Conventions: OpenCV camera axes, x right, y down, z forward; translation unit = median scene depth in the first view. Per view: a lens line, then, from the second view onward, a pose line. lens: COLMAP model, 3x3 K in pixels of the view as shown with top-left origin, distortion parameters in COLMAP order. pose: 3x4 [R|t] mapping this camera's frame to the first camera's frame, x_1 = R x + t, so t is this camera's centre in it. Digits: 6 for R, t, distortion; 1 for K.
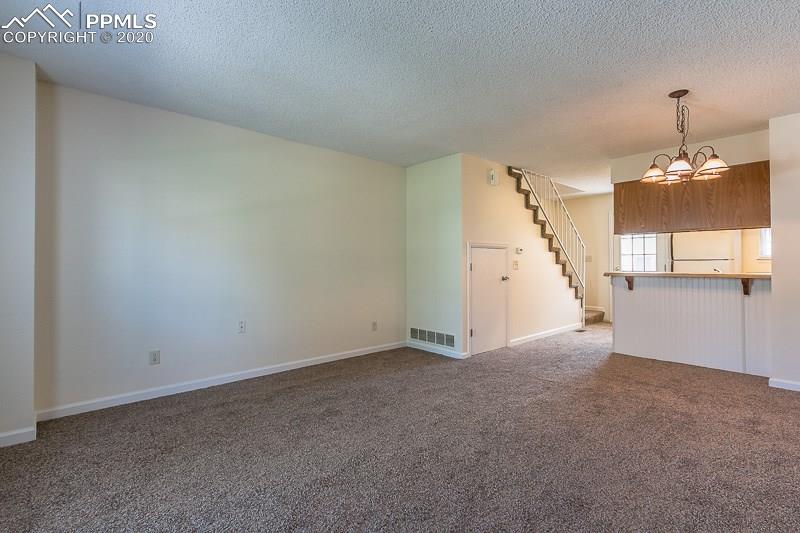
lens RADIAL K [[373.4, 0, 394.0], [0, 373.4, 277.8], [0, 0, 1]] dist [0.001069, -0.000294]
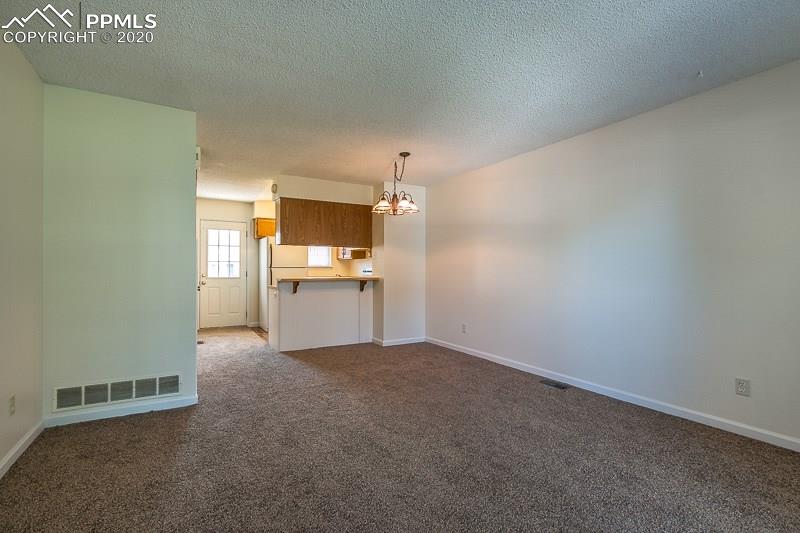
lens RADIAL K [[373.4, 0, 394.0], [0, 373.4, 277.8], [0, 0, 1]] dist [0.001069, -0.000294]
pose [[0.188954, -0.014764, 0.981875, -0.444182], [0.033256, 0.999410, 0.008627, -0.014762], [-0.981423, 0.031023, 0.189333, 0.498077]]
